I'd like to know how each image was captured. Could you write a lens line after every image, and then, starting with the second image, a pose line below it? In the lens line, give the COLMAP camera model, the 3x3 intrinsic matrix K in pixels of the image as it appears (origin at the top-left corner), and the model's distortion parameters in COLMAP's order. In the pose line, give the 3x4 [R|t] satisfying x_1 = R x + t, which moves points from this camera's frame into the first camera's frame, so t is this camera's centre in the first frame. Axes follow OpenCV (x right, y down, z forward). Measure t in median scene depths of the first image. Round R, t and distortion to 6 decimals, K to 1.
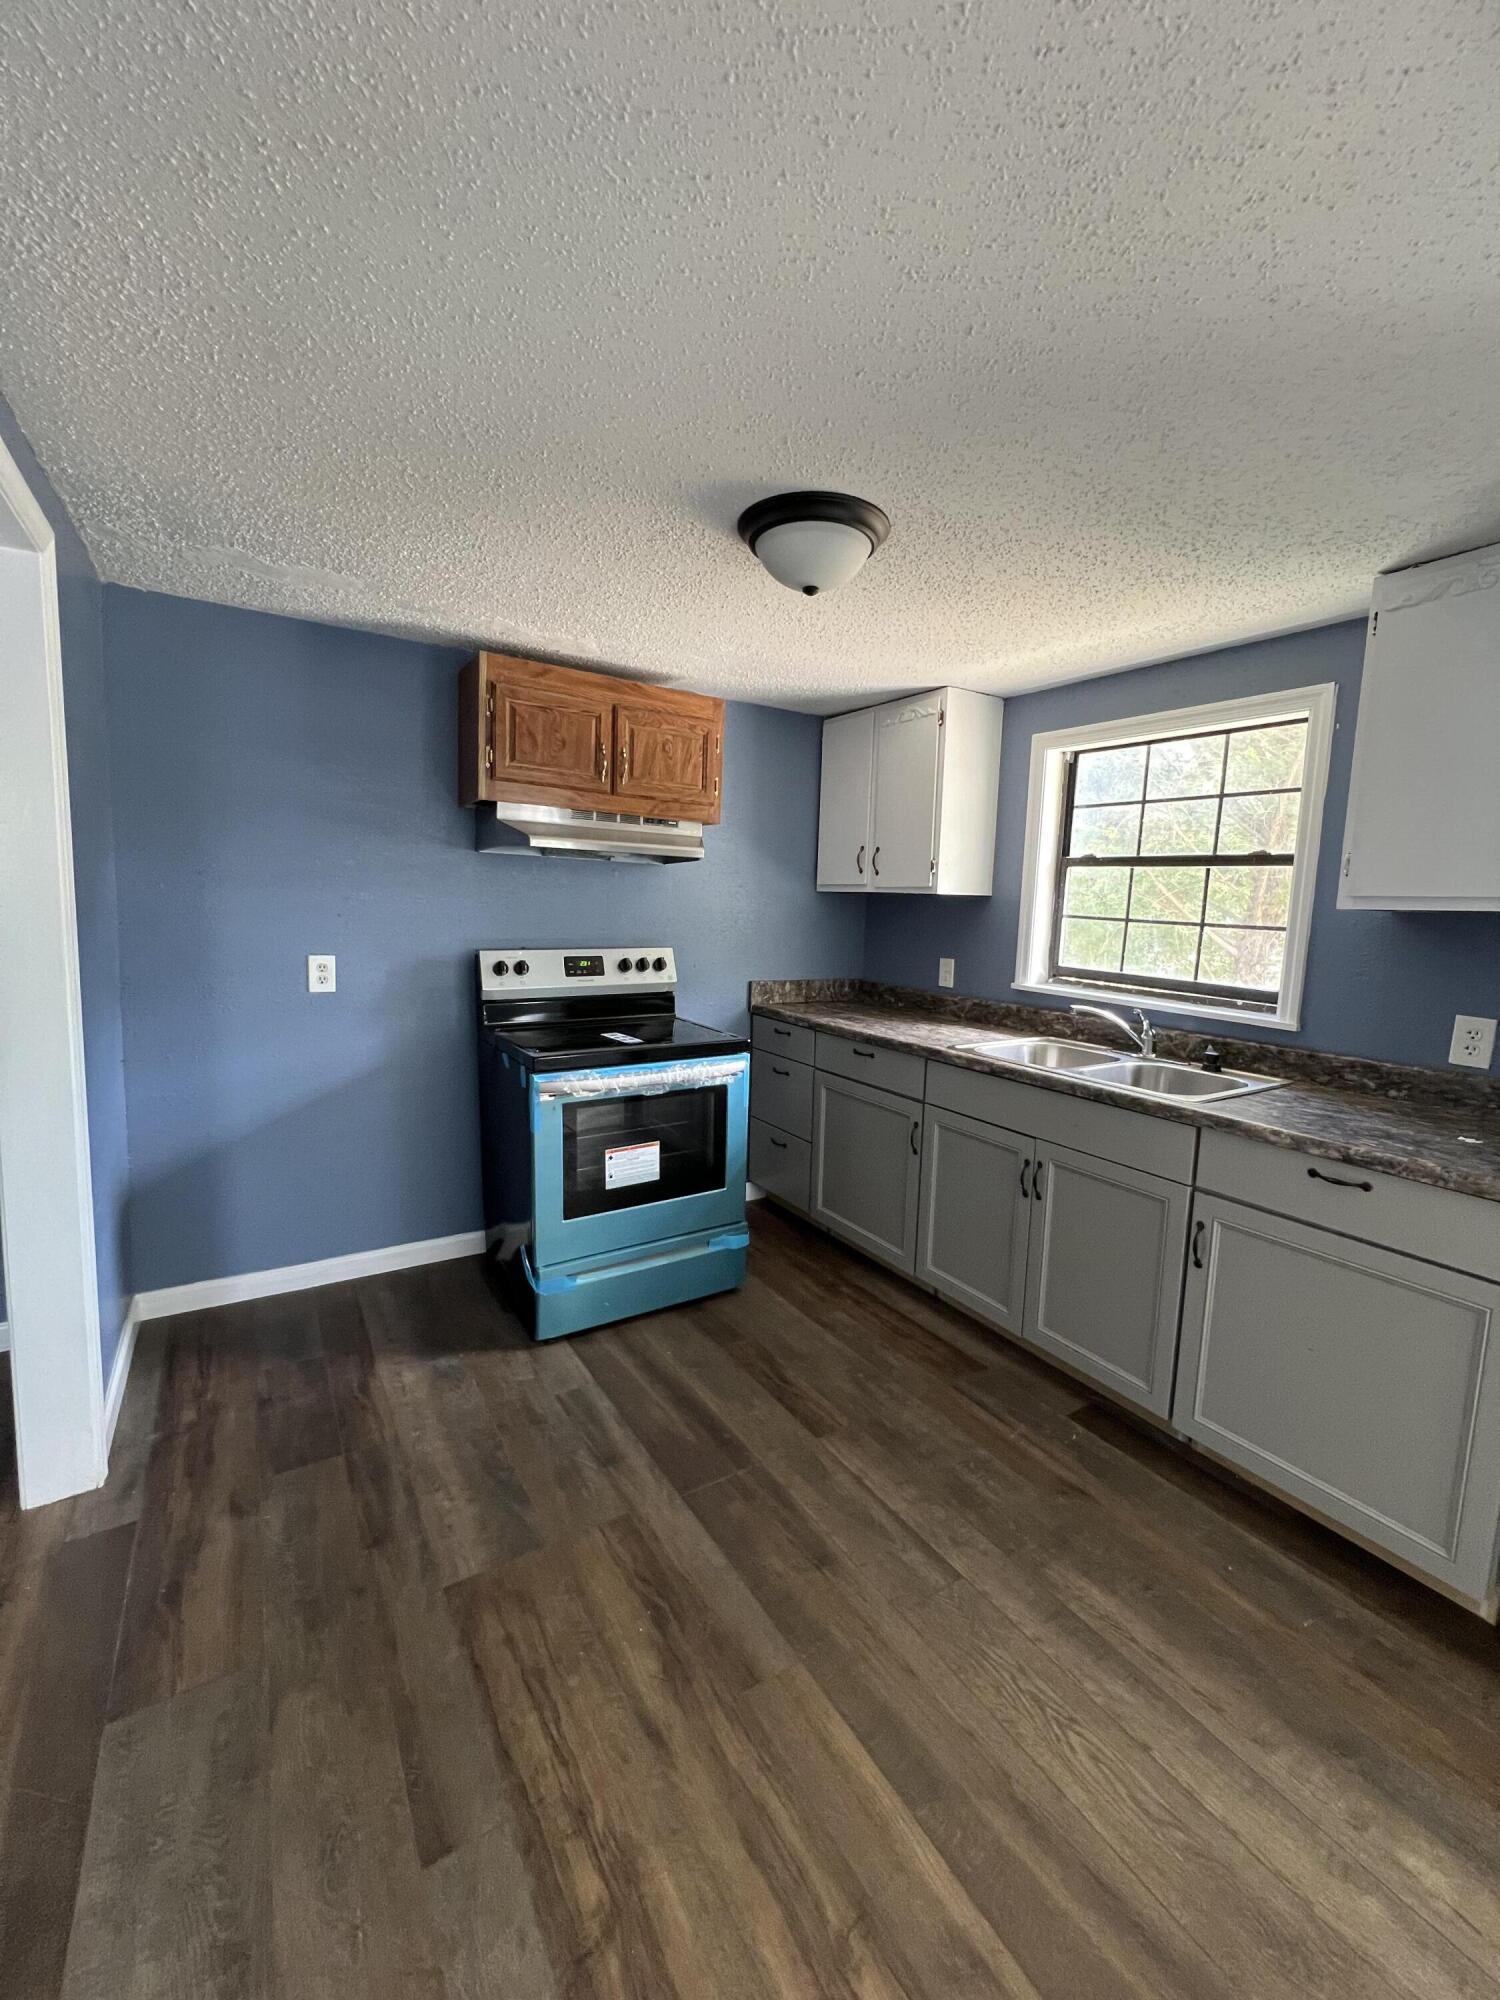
lens RADIAL K [[800.7, 0, 749.0], [0, 800.7, 995.9], [0, 0, 1]] dist [-0.002512, 0.000581]
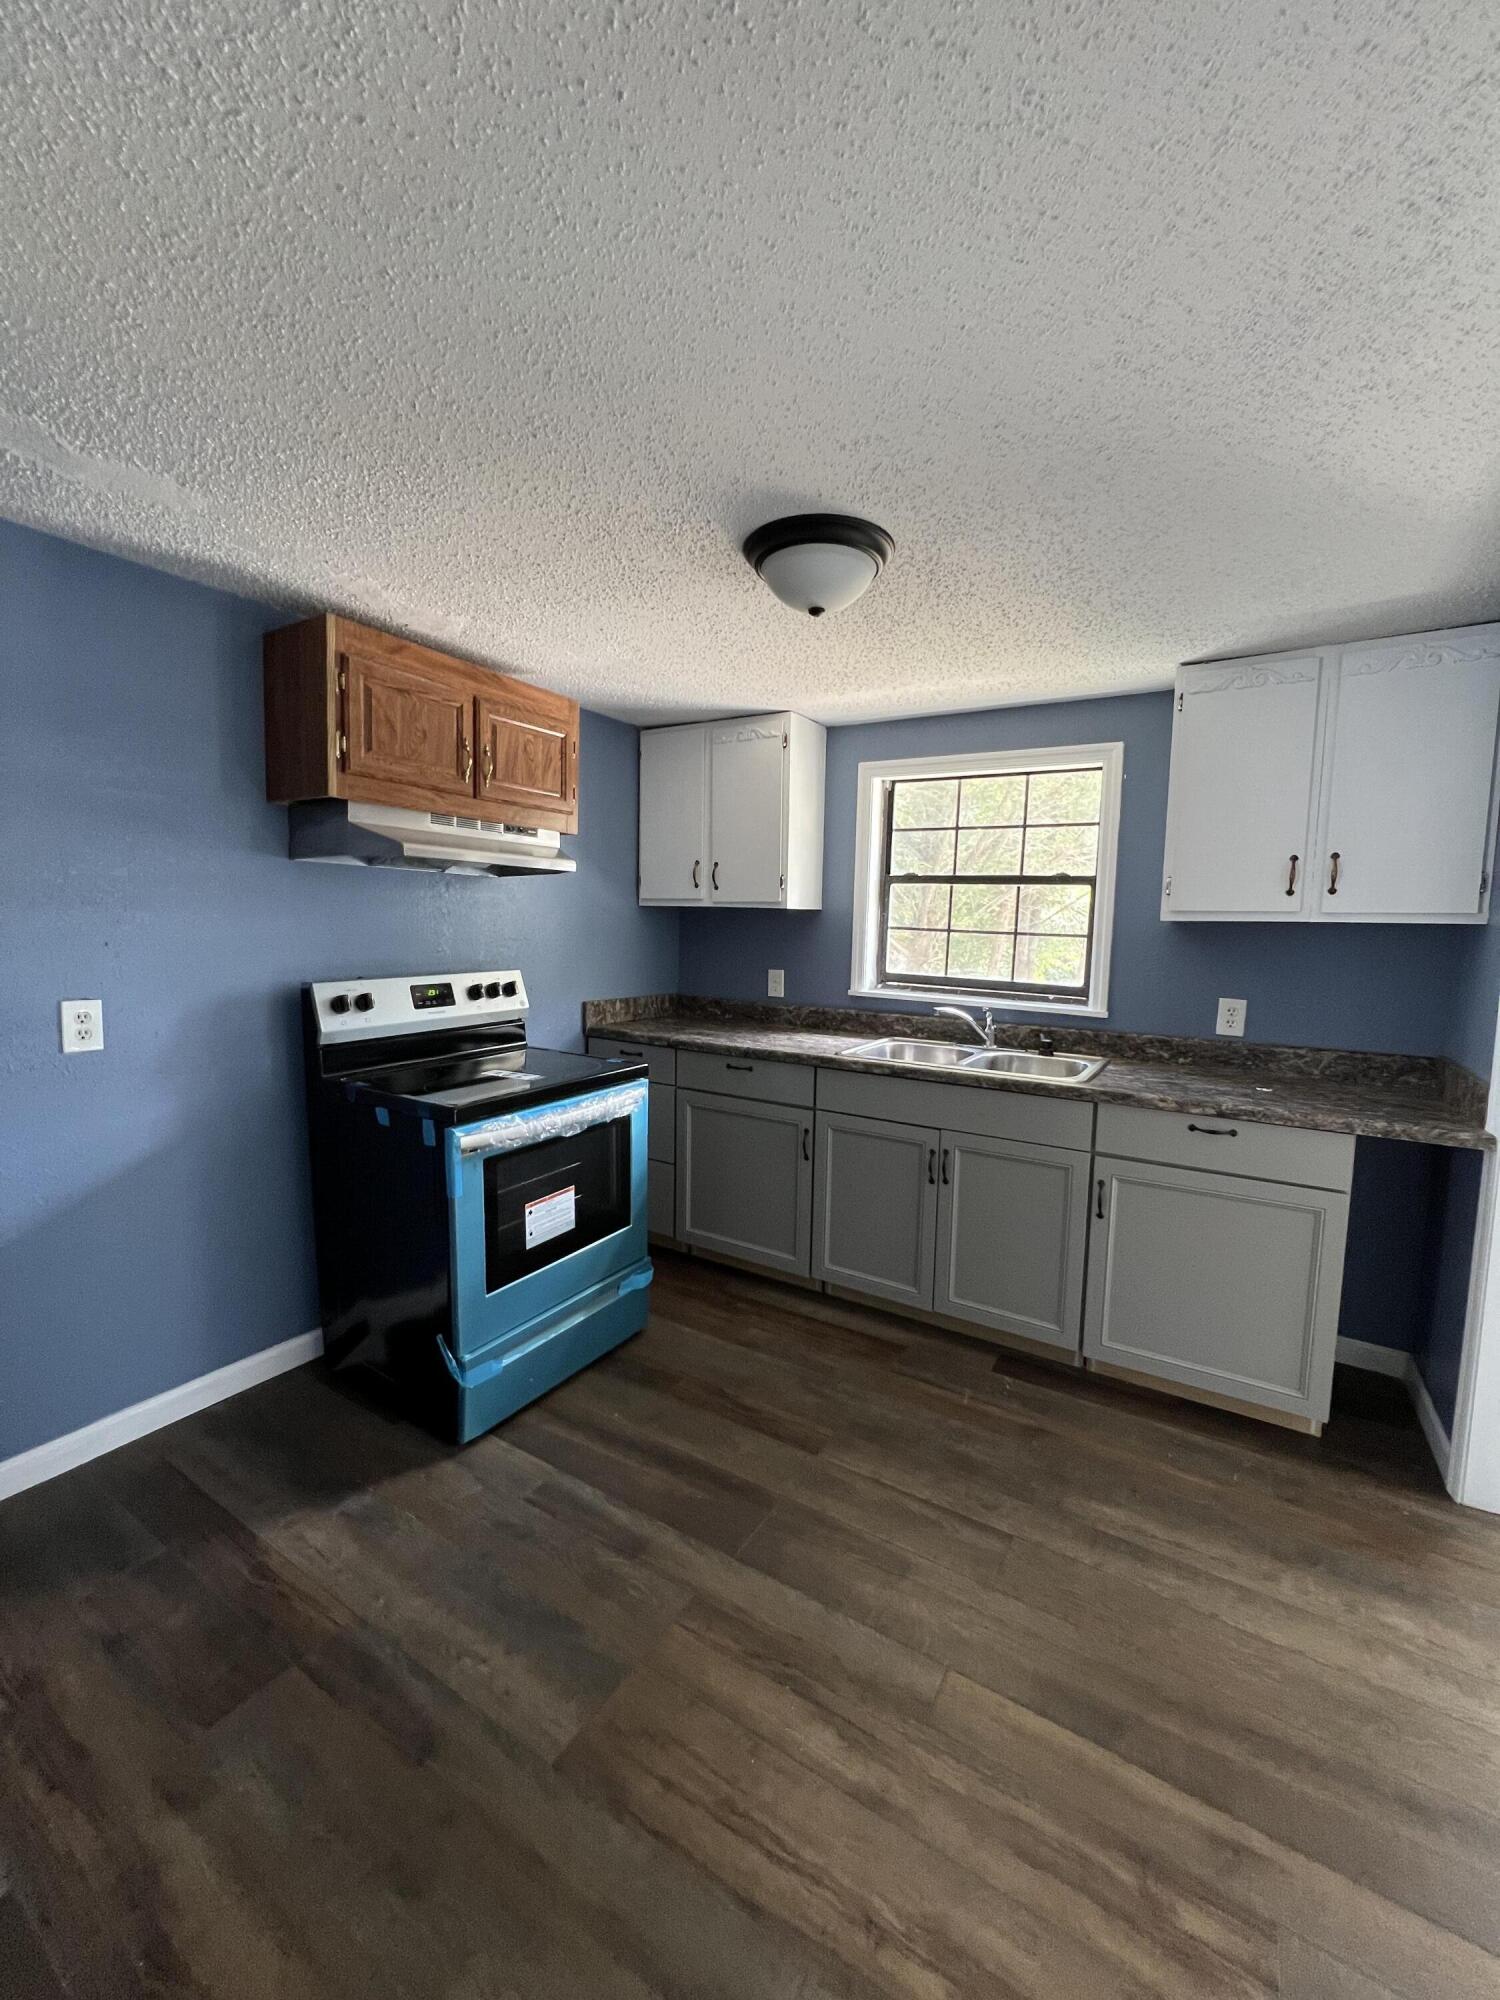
lens RADIAL K [[800.7, 0, 752.6], [0, 800.7, 995.9], [0, 0, 1]] dist [-0.002512, 0.000581]
pose [[0.901048, -0.053716, 0.430381, -0.326689], [0.058511, 0.998285, 0.002098, -0.023105], [-0.429755, 0.023291, 0.902645, 0.100010]]
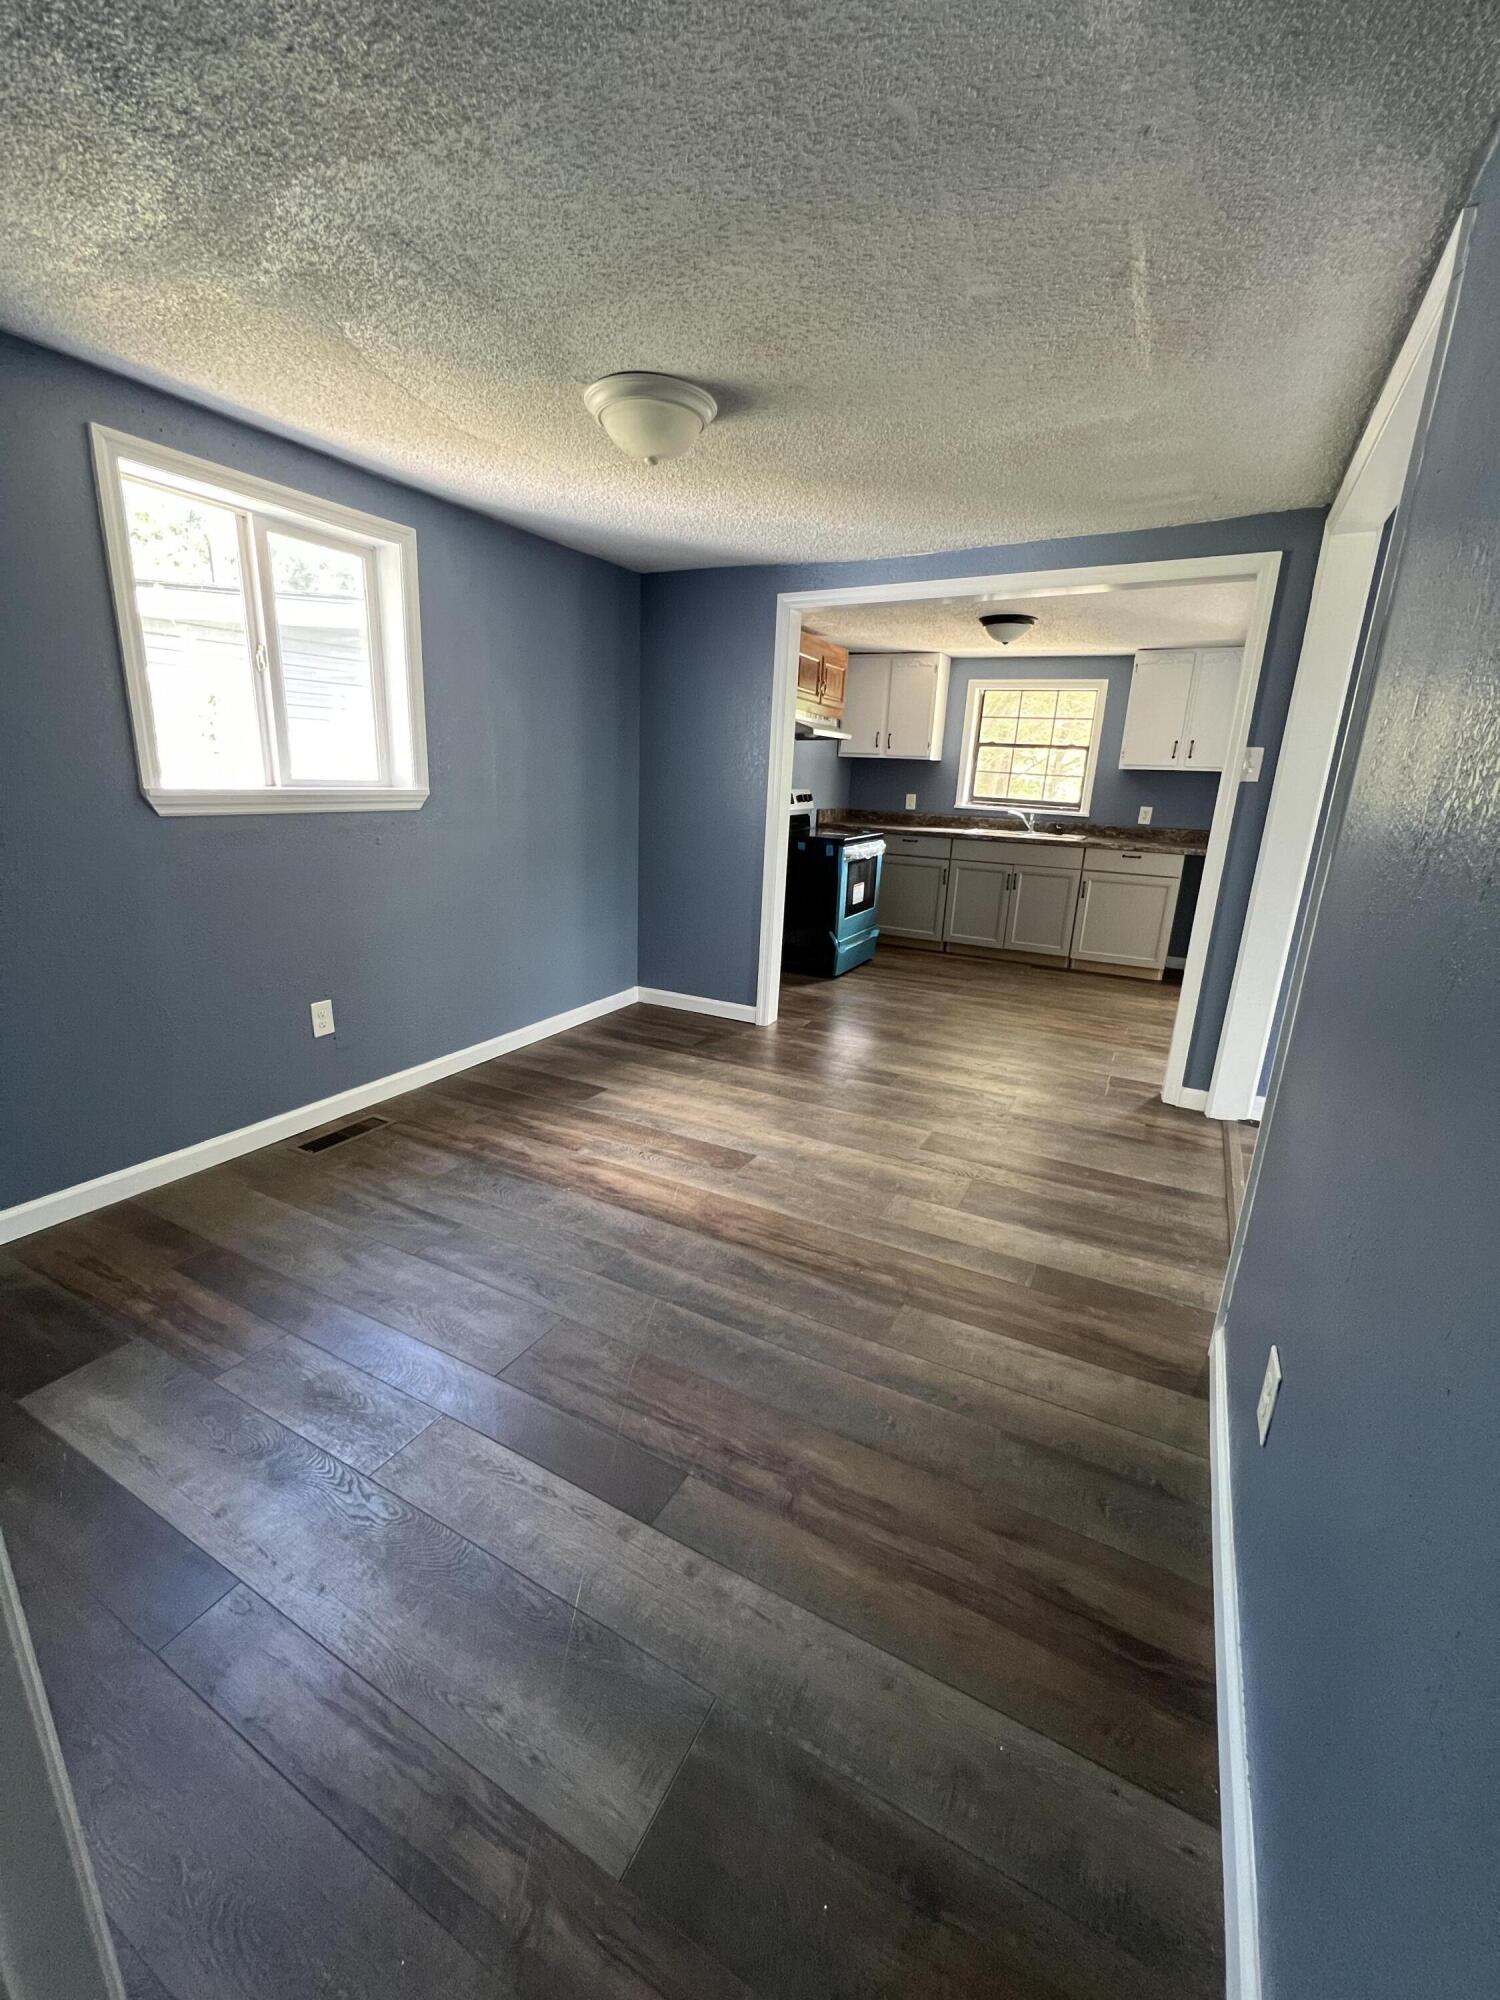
lens RADIAL K [[800.7, 0, 748.9], [0, 800.7, 998.1], [0, 0, 1]] dist [-0.002512, 0.000581]
pose [[0.872885, -0.133519, 0.469301, -1.487211], [0.048432, 0.980790, 0.188960, 0.072449], [-0.485516, -0.142211, 0.862584, -0.750538]]
